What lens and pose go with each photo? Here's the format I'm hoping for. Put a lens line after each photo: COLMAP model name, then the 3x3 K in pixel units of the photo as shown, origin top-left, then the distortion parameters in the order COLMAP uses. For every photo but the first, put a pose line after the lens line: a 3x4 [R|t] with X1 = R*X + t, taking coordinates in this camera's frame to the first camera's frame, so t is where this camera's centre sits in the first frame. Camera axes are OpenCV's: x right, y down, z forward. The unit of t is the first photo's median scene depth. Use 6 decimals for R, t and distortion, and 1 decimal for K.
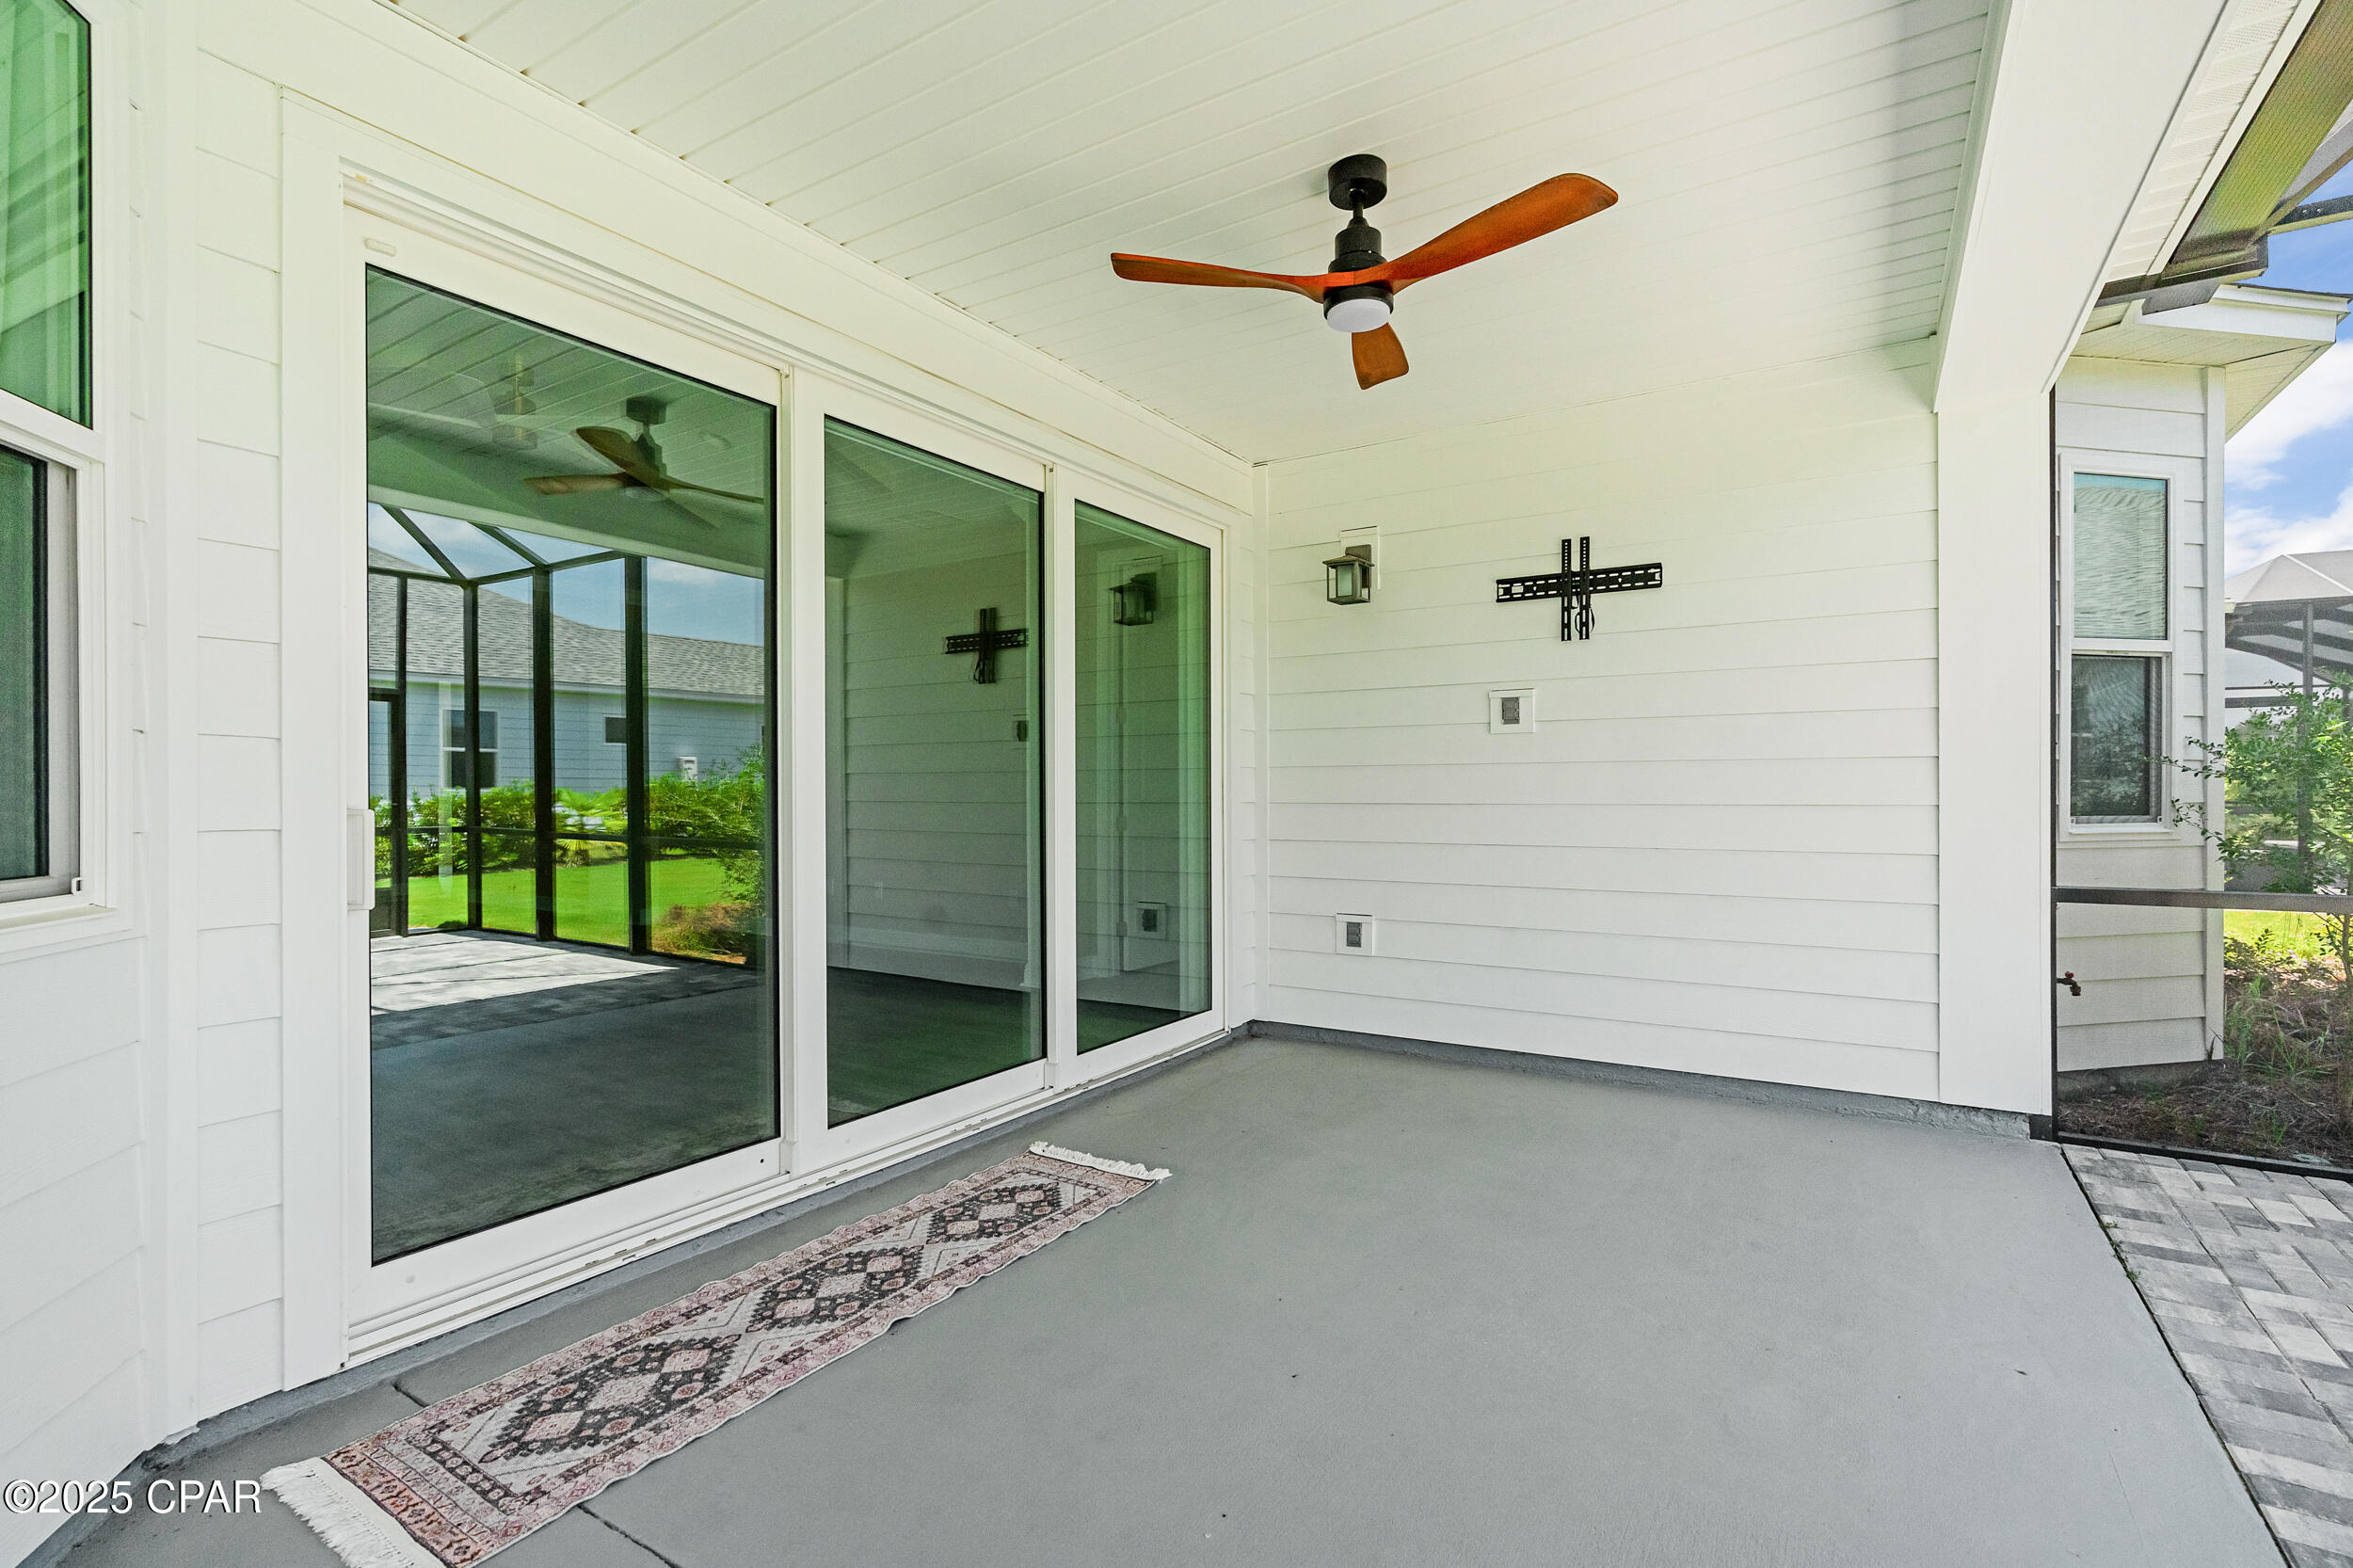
lens RADIAL K [[1058.2, 0, 1184.9], [0, 1058.2, 787.5], [0, 0, 1]] dist [-0.007299, -0.000836]
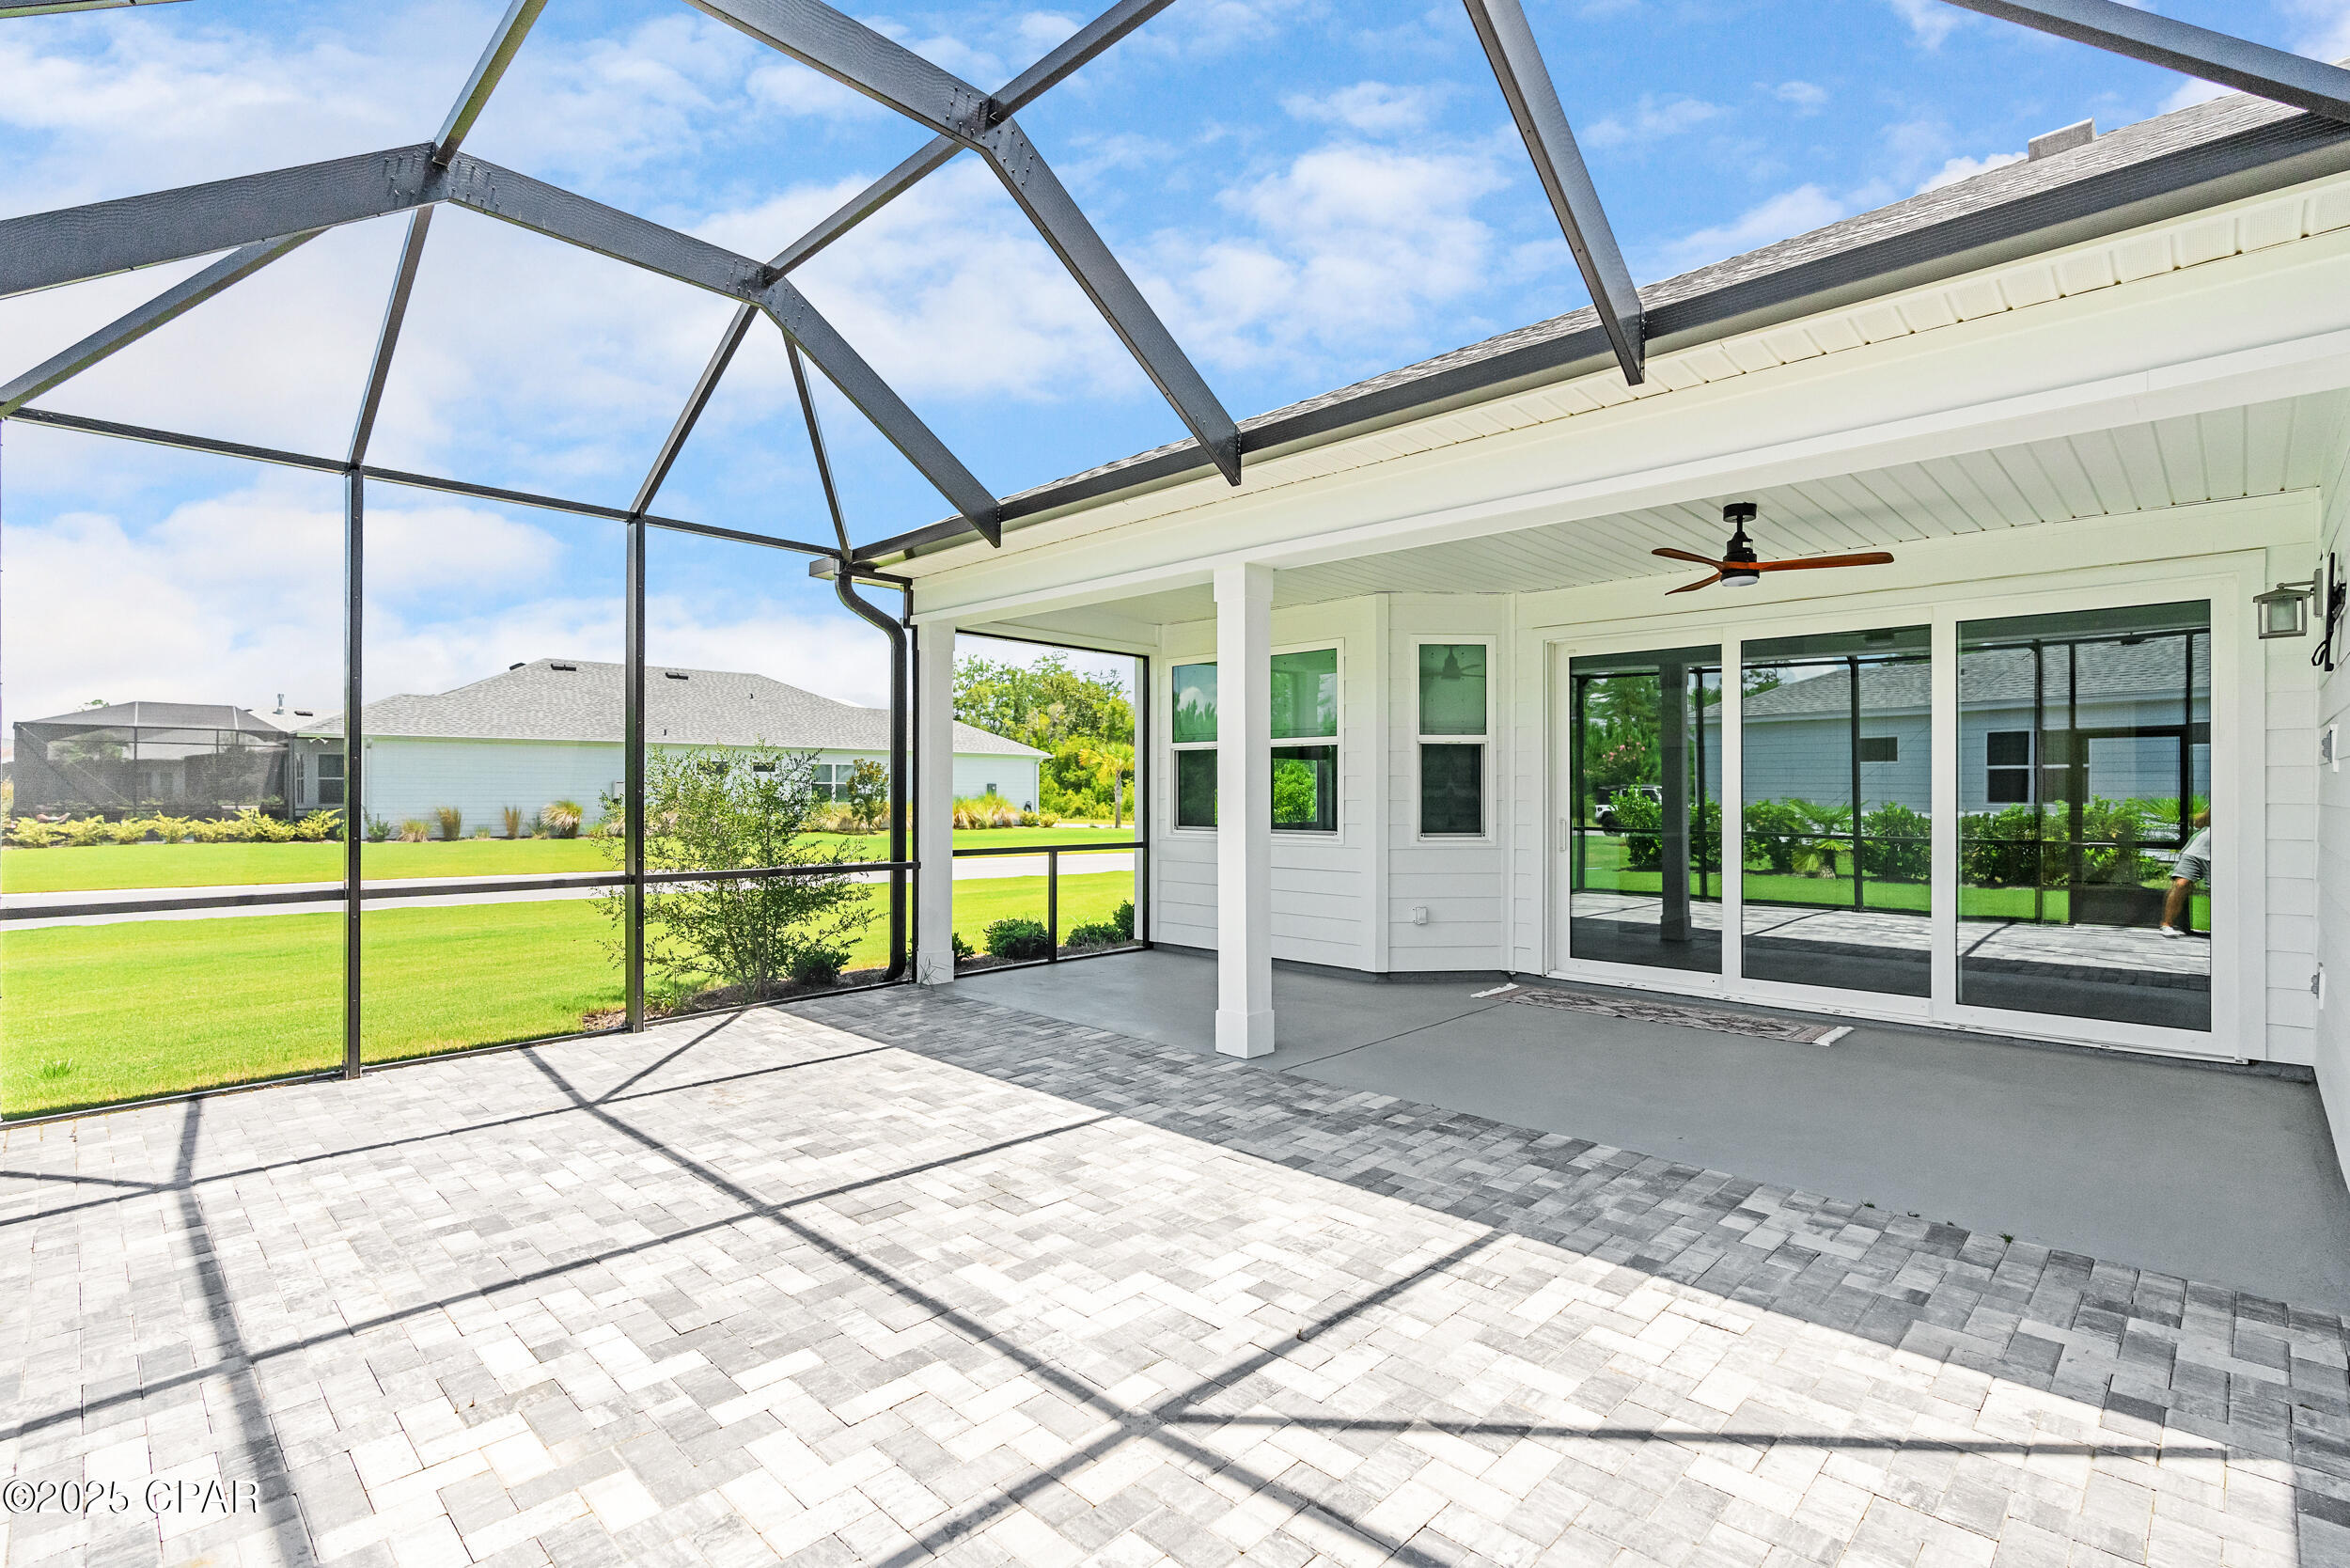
lens RADIAL K [[1085.0, 0, 1175.0], [0, 1085.0, 784.0], [0, 0, 1]] dist [-0.003239, 0.000500]
pose [[-0.209754, -0.005310, -0.977740, 1.404427], [-0.001399, 0.999986, -0.005131, -0.036131], [0.977753, 0.000292, -0.209759, 0.241581]]
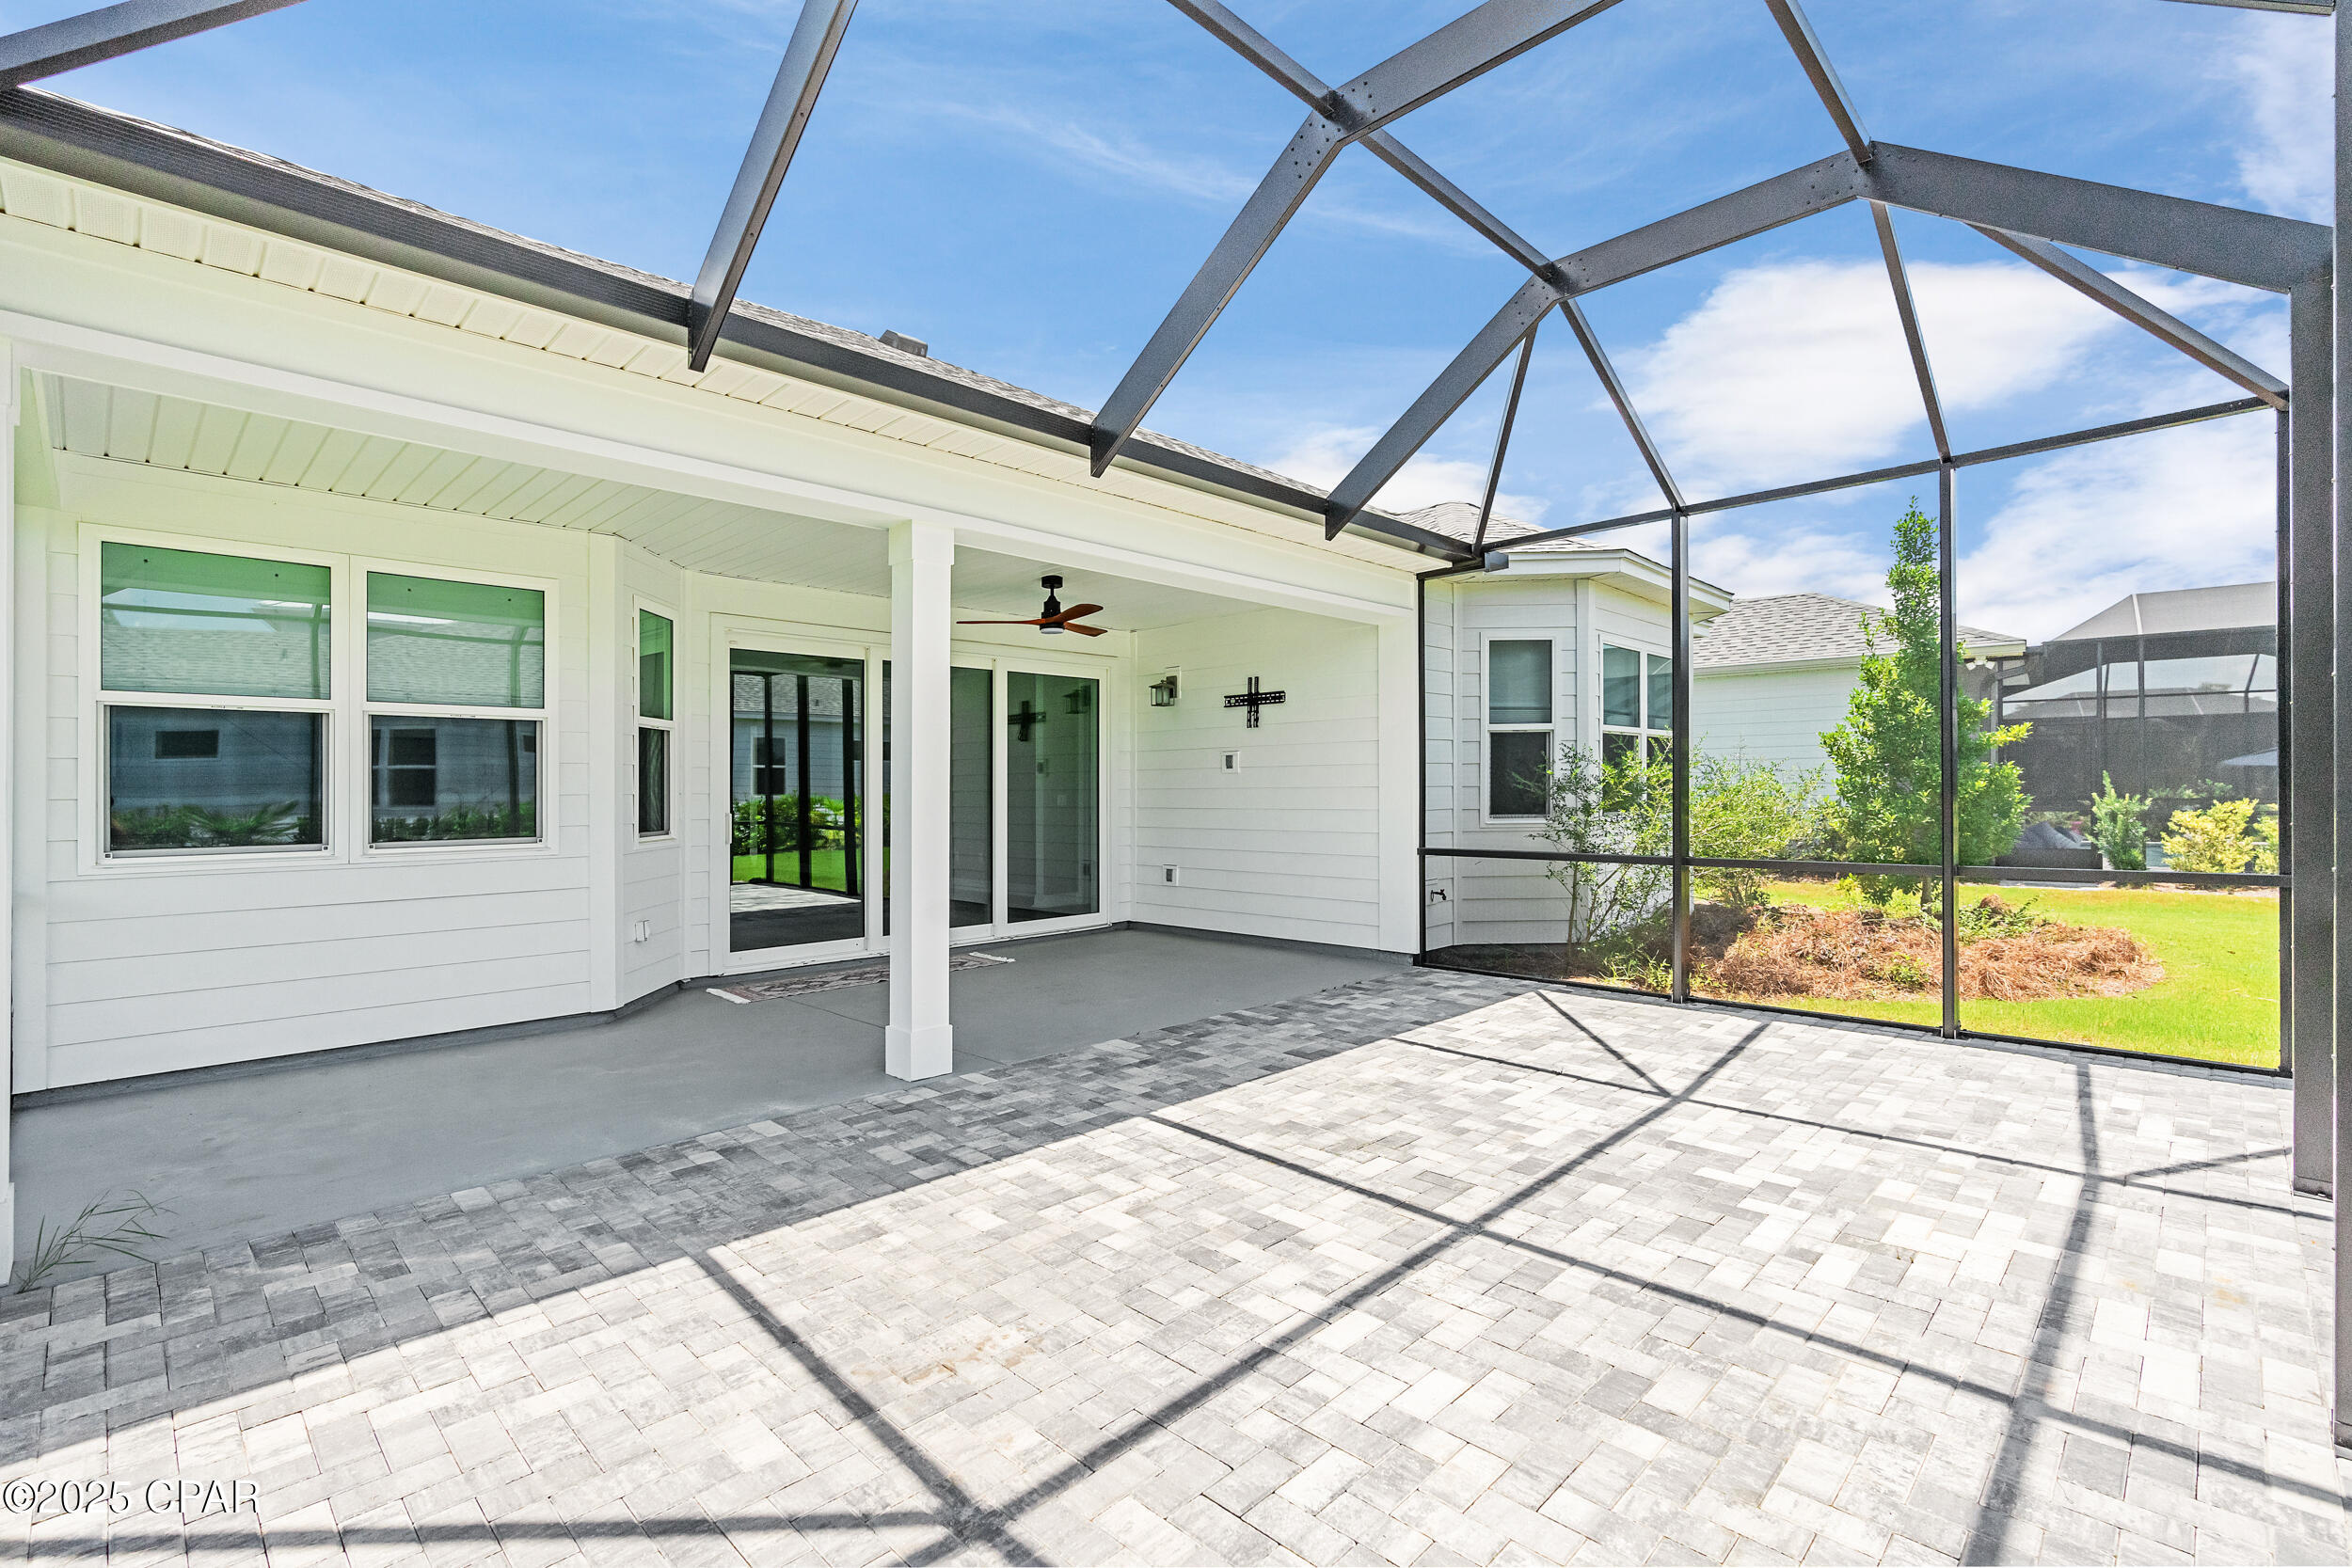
lens RADIAL K [[1050.3, 0, 1189.6], [0, 1050.3, 778.9], [0, 0, 1]] dist [-0.005307, 0.000803]
pose [[0.976943, -0.006184, -0.213412, 0.655309], [0.004552, 0.999957, -0.008137, -0.024740], [0.213453, 0.006978, 0.976928, -0.952007]]
